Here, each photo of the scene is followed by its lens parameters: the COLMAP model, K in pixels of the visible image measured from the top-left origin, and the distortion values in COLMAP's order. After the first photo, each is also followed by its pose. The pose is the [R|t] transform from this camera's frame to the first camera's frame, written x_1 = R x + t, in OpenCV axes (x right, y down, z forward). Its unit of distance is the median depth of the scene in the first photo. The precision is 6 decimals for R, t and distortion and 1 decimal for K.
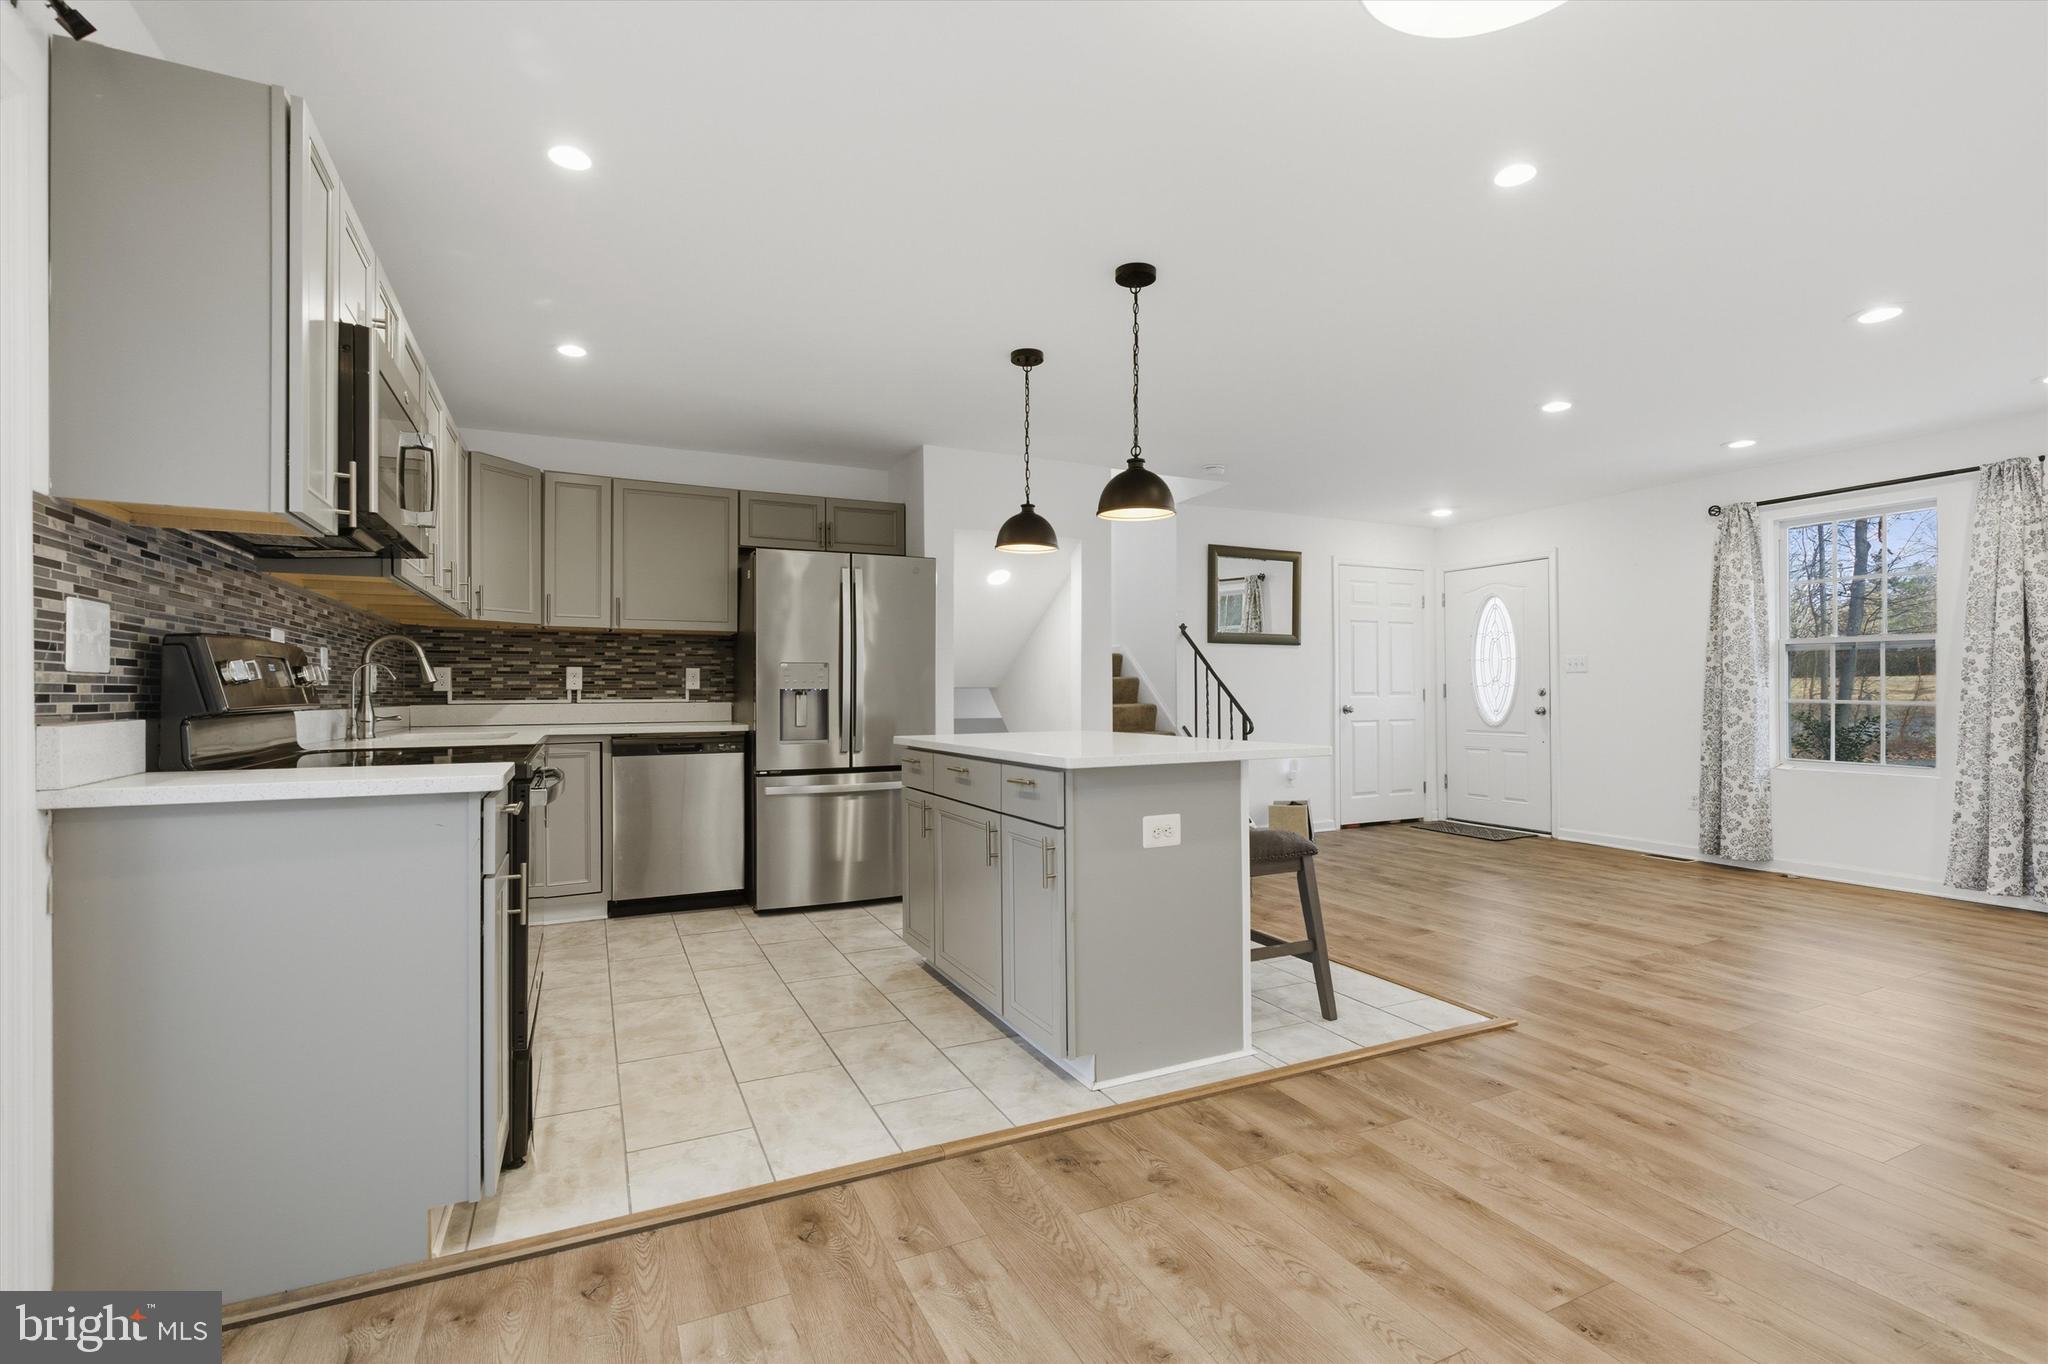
lens RADIAL K [[939.7, 0, 1022.3], [0, 939.7, 684.5], [0, 0, 1]] dist [0.003692, -0.000127]
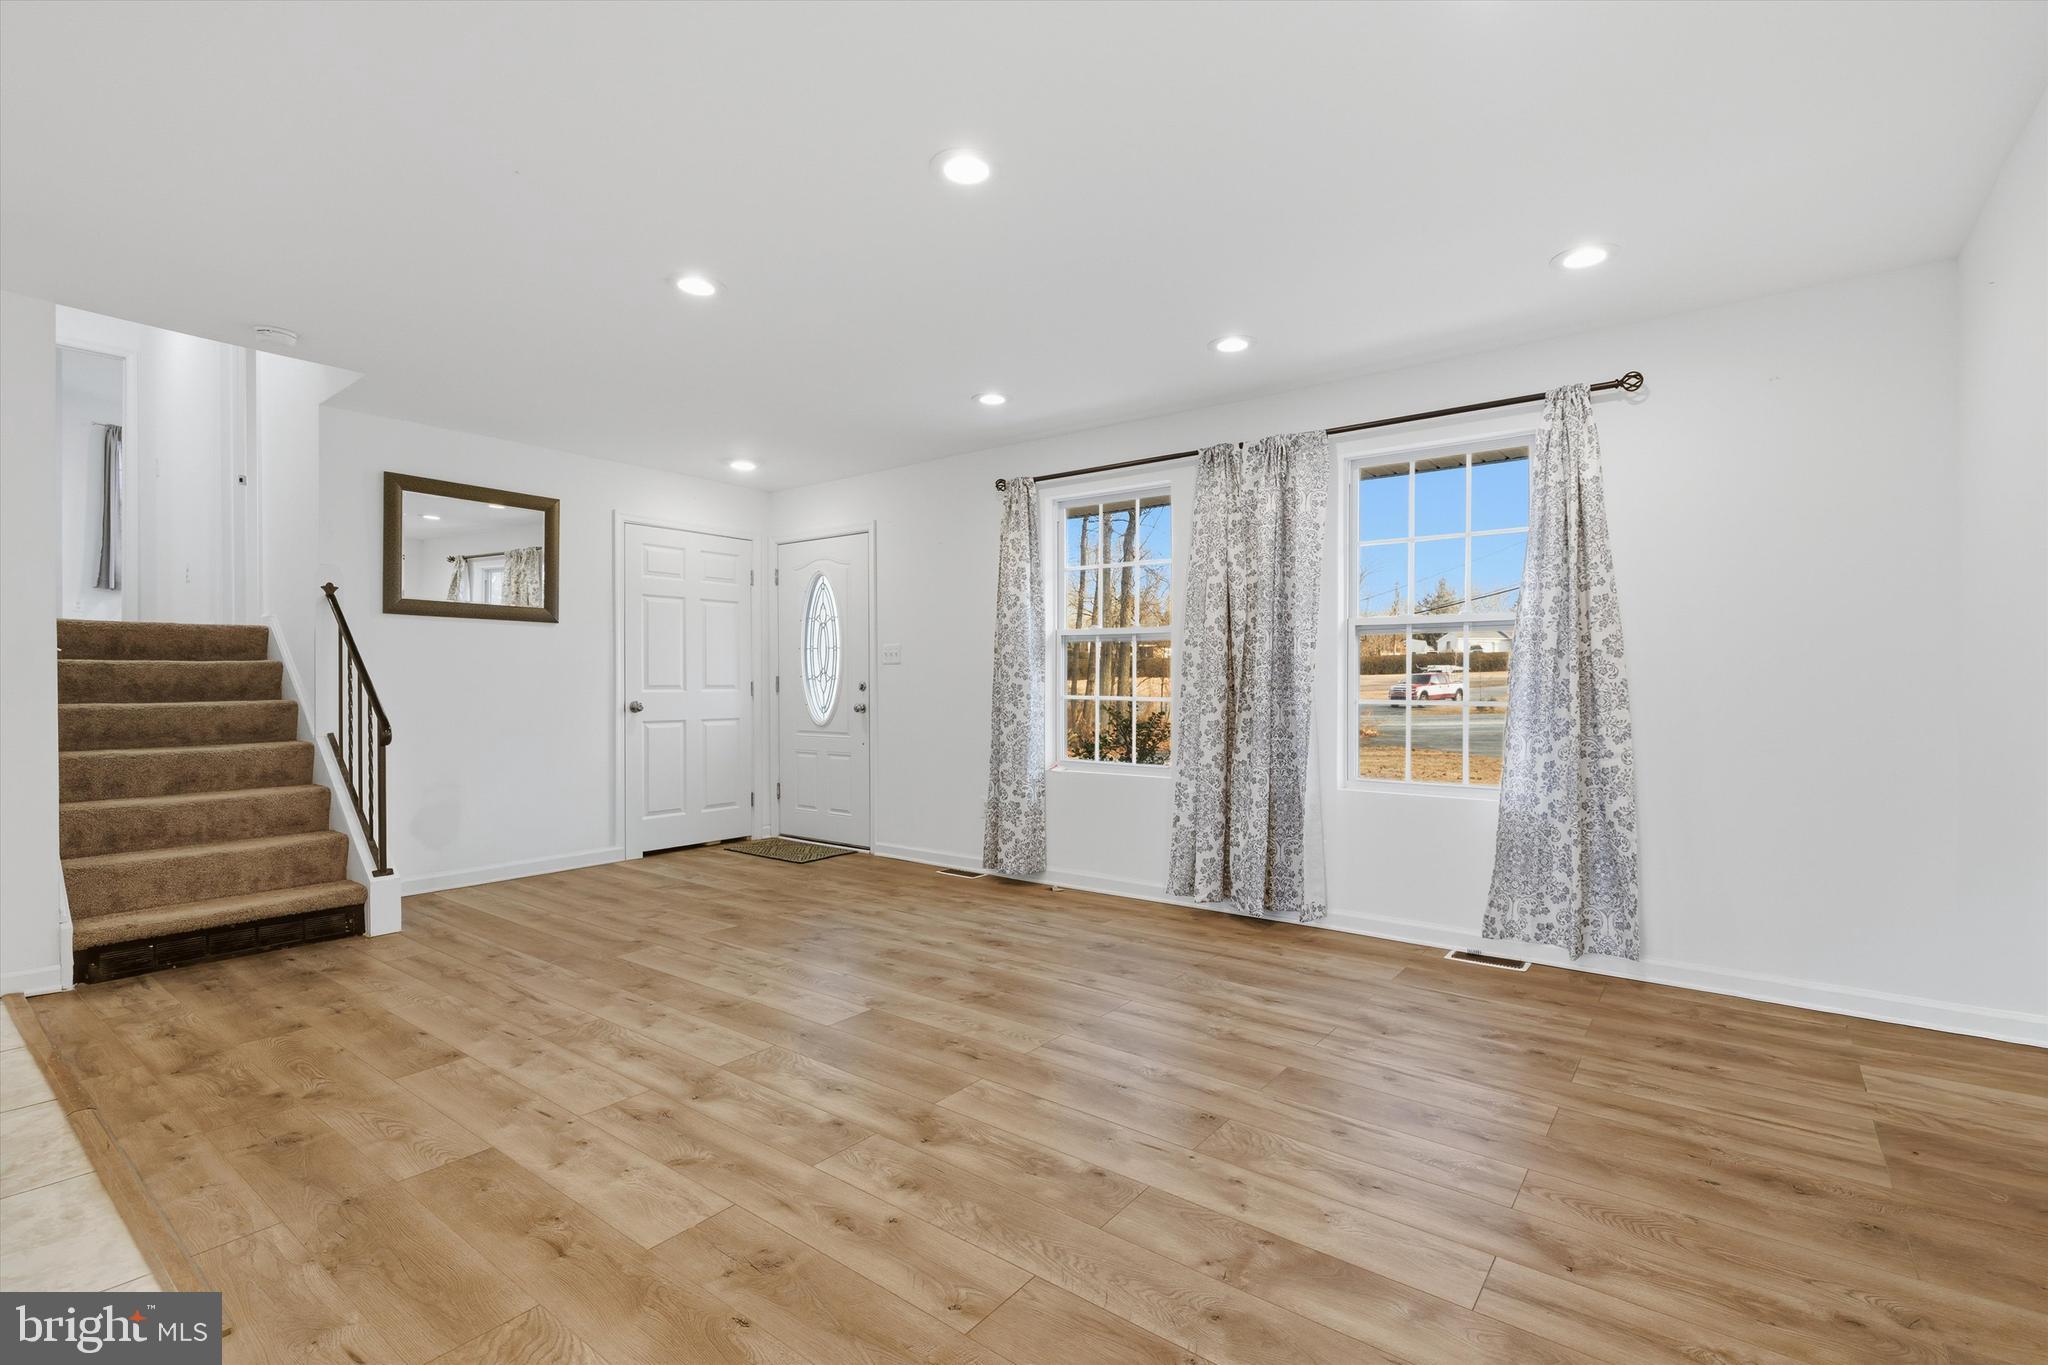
lens RADIAL K [[939.7, 0, 1032.3], [0, 939.7, 688.0], [0, 0, 1]] dist [0.003692, -0.000127]
pose [[0.894973, 0.003963, 0.446103, 0.378432], [-0.008623, 0.999927, 0.008415, 0.001098], [-0.446037, -0.011378, 0.894942, 0.192183]]
